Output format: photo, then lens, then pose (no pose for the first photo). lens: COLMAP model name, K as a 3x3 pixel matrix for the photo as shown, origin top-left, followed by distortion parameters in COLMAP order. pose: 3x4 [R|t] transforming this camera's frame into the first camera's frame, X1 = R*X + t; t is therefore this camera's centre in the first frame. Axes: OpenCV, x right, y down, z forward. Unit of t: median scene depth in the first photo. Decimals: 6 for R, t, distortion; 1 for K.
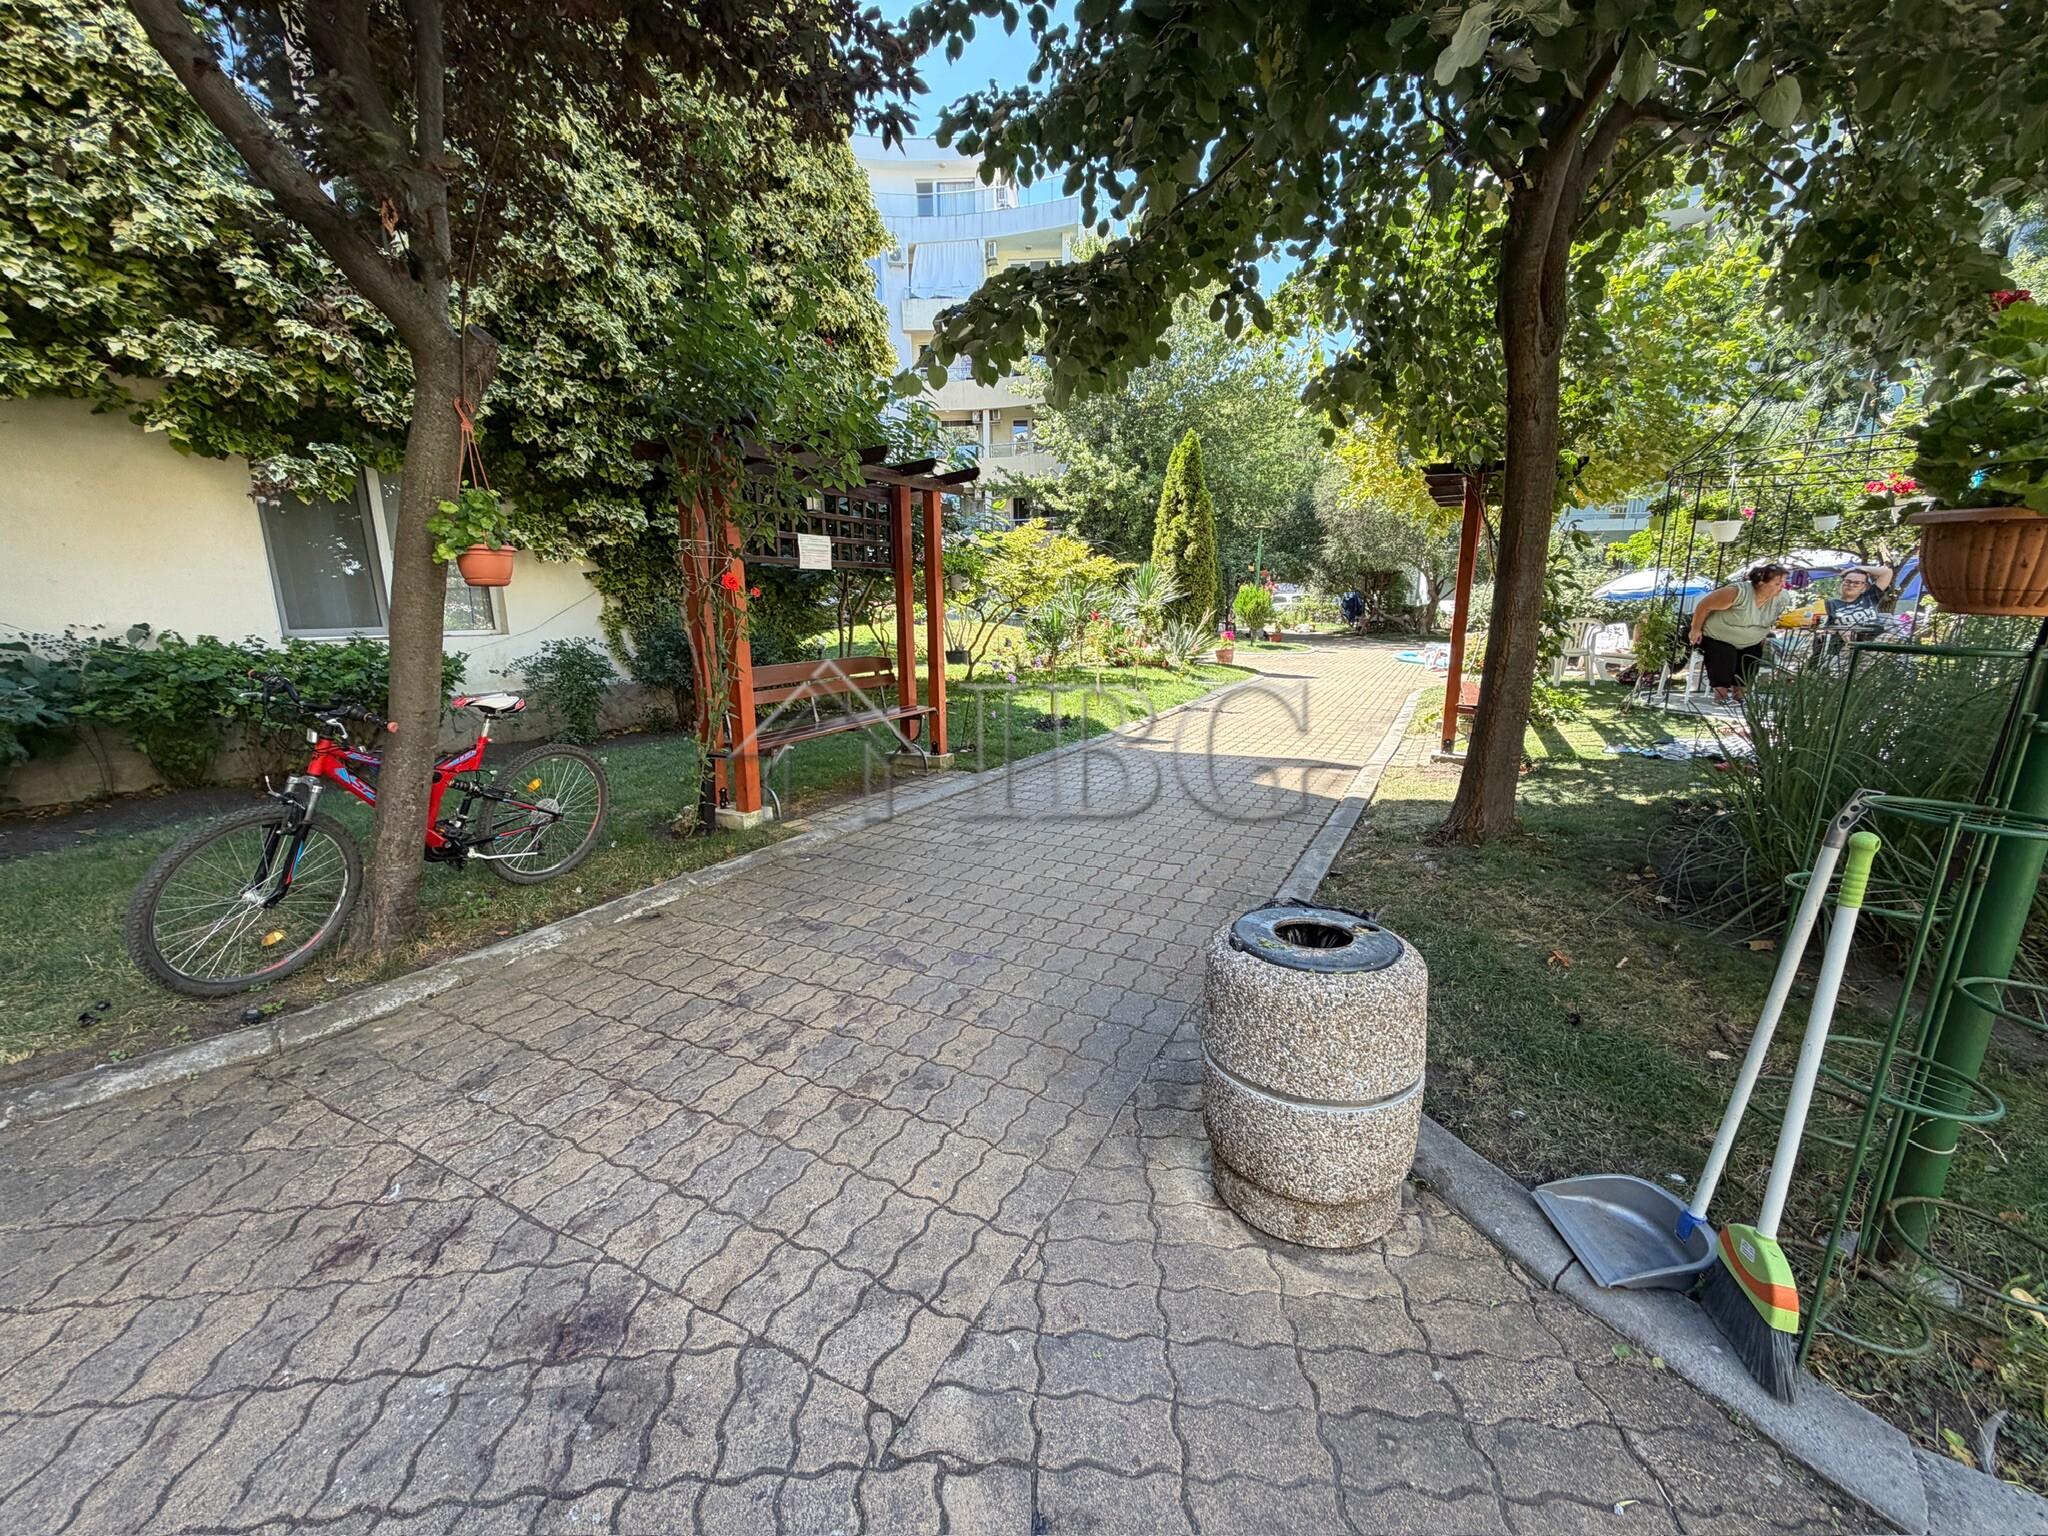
lens RADIAL K [[818.9, 0, 1024.0], [0, 818.9, 768.0], [0, 0, 1]] dist [-0.000004, 0.000028]
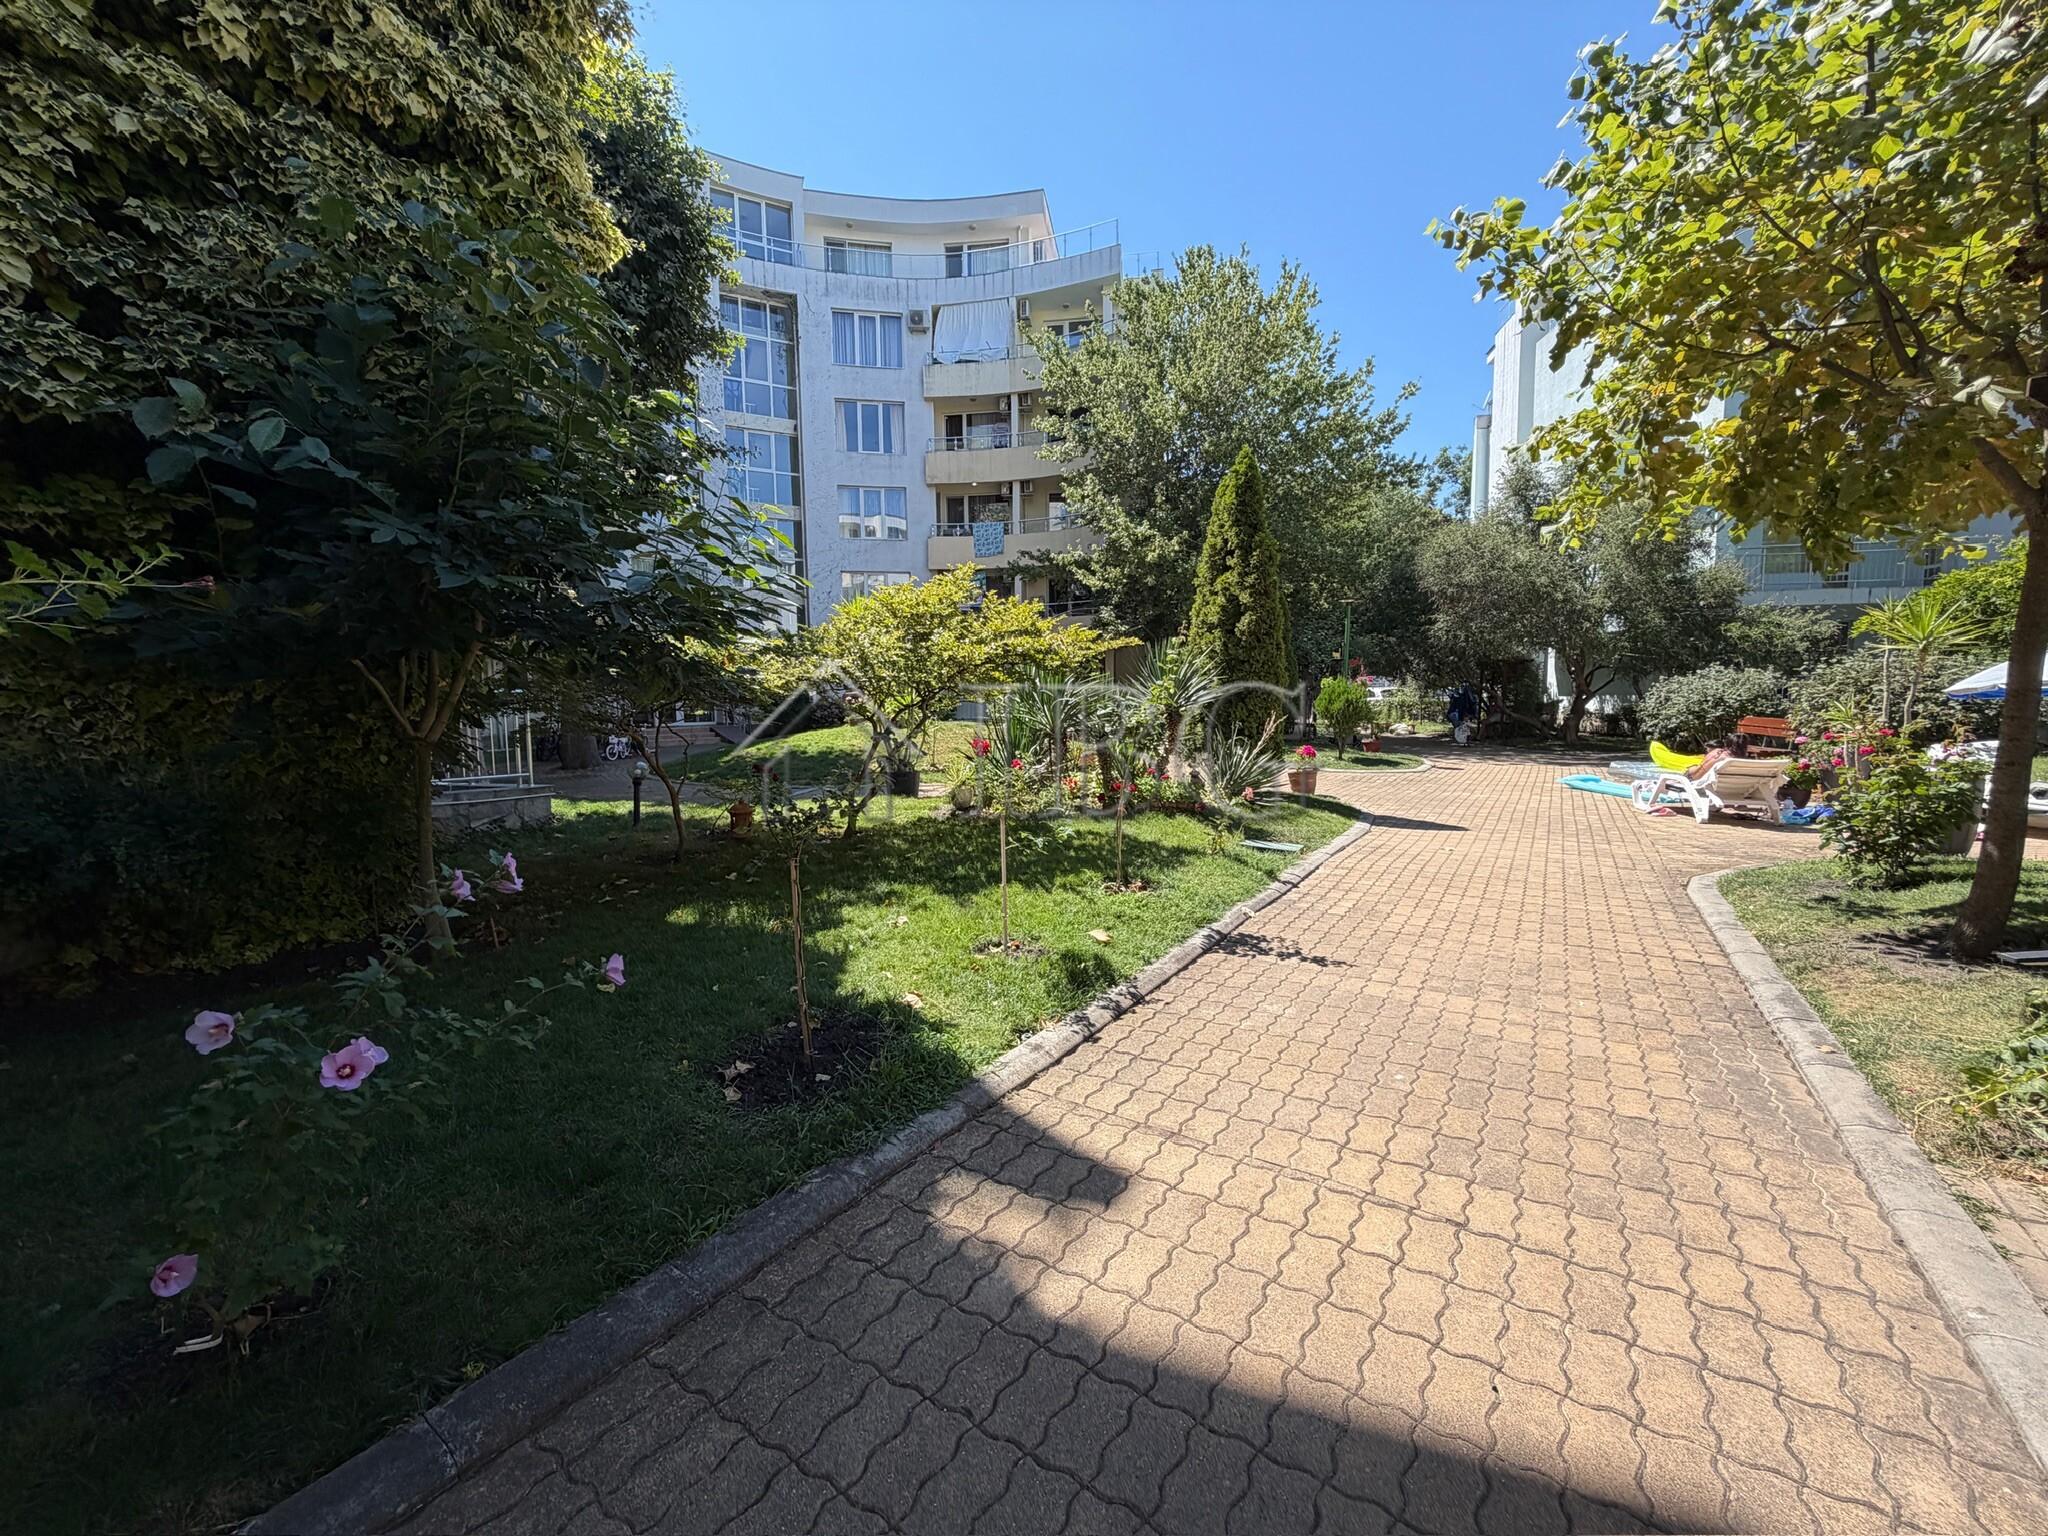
lens RADIAL K [[803.6, 0, 1024.0], [0, 803.6, 768.0], [0, 0, 1]] dist [0.000956, -0.000031]
pose [[0.995503, 0.008237, -0.094371, 0.062469], [-0.018577, 0.993844, -0.109220, -0.055269], [0.092890, 0.110482, 0.989528, 0.255430]]
